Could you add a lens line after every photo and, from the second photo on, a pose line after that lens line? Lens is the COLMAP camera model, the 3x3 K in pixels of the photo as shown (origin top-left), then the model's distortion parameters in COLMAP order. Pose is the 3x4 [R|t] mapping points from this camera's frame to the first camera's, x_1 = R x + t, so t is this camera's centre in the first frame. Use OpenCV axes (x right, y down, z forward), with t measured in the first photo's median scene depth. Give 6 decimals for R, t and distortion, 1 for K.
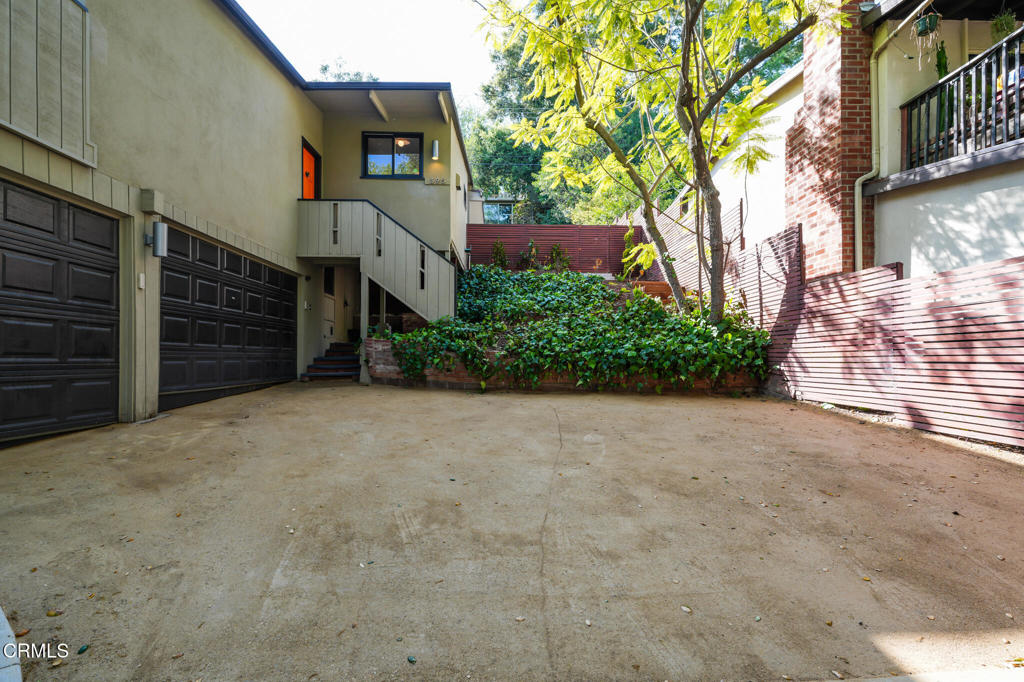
lens RADIAL K [[455.2, 0, 511.2], [0, 455.2, 353.2], [0, 0, 1]] dist [0.002819, 0.000634]
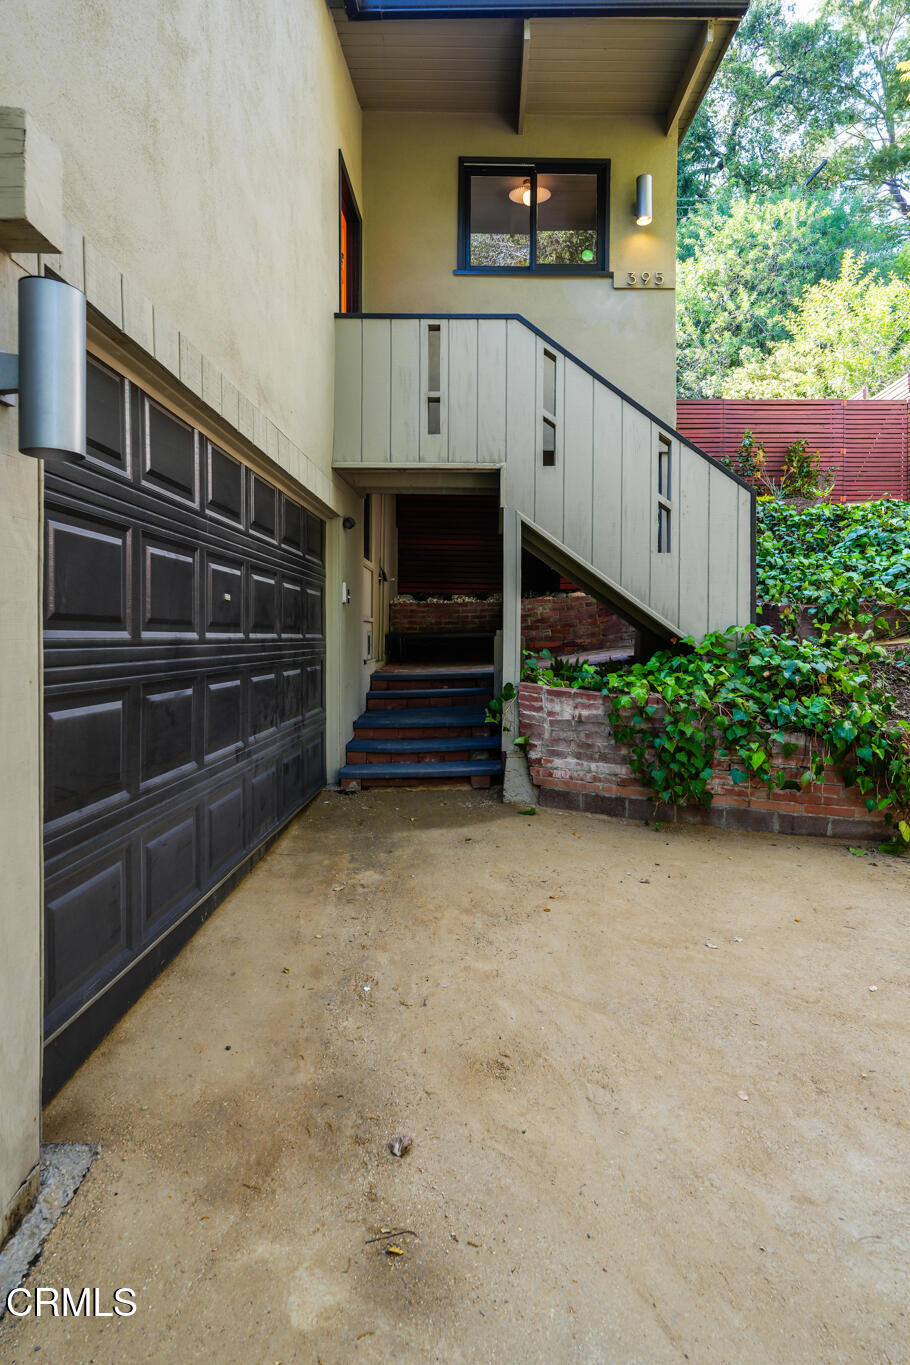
lens RADIAL K [[732.6, 0, 493.8], [0, 732.6, 634.2], [0, 0, 1]] dist [0.014275, 0.000286]
pose [[0.999961, -0.003188, -0.008292, -0.373701], [0.003246, 0.999970, 0.007063, -0.087272], [0.008269, -0.007089, 0.999941, 0.439868]]
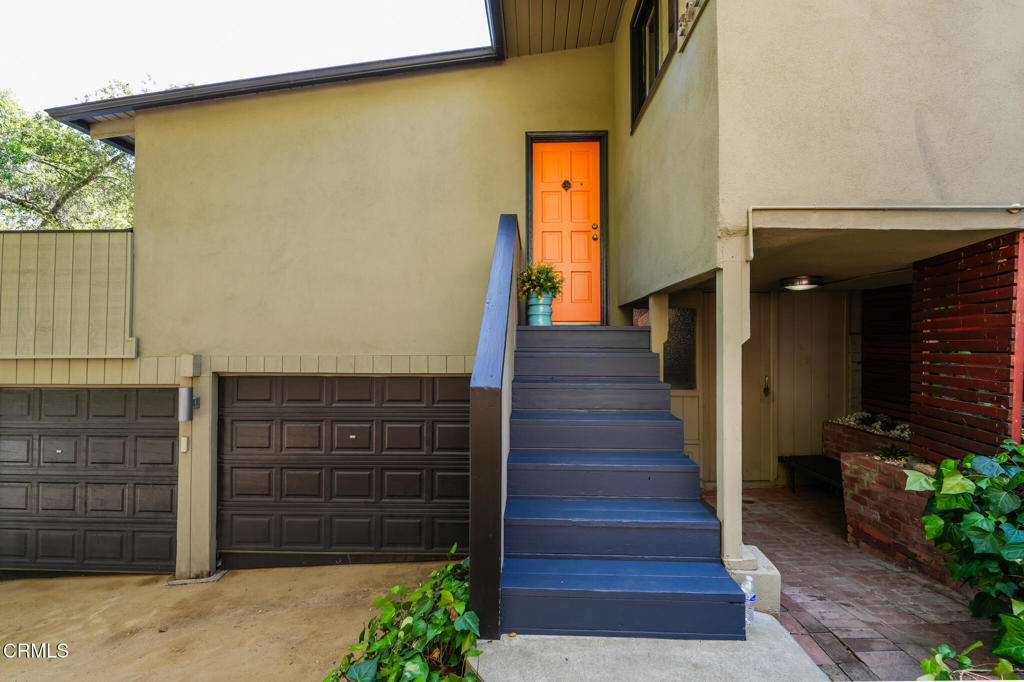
lens RADIAL K [[457.8, 0, 508.2], [0, 457.8, 338.5], [0, 0, 1]] dist [0.001924, 0.000470]
pose [[-0.060449, -0.015694, -0.998048, 0.125525], [0.016125, 0.999731, -0.016697, -0.238512], [0.998041, -0.017103, -0.060180, 1.162476]]
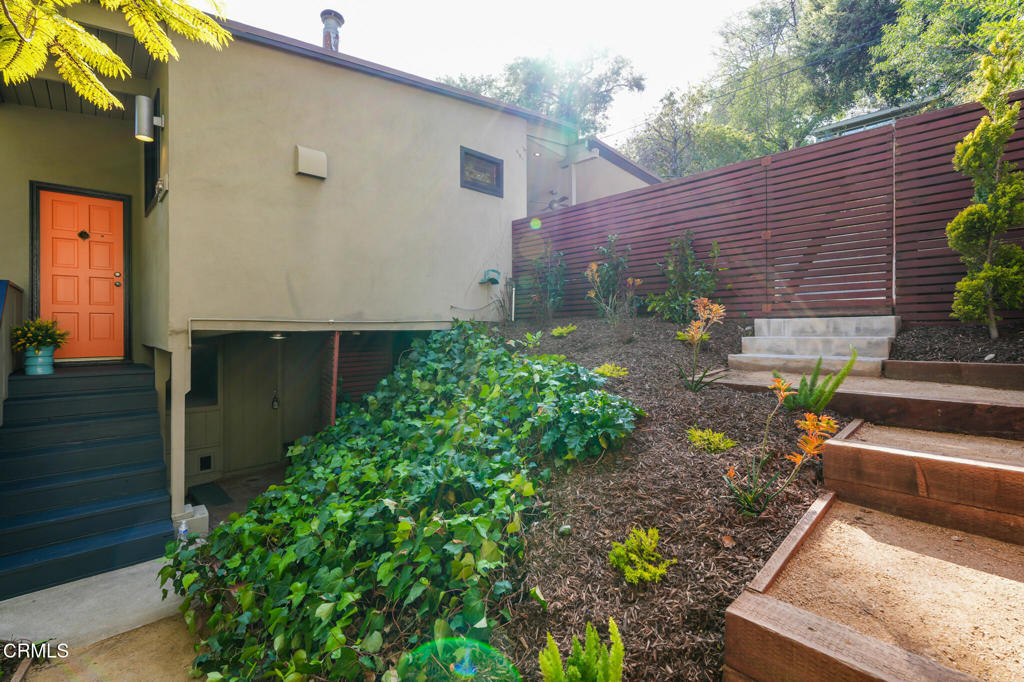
lens RADIAL K [[446.1, 0, 511.1], [0, 446.1, 333.4], [0, 0, 1]] dist [0.000648, 0.000000]
pose [[0.683114, -0.006846, -0.730280, 0.457696], [0.019756, 0.999763, 0.009107, -0.305227], [0.730045, -0.020648, 0.683087, 1.218809]]
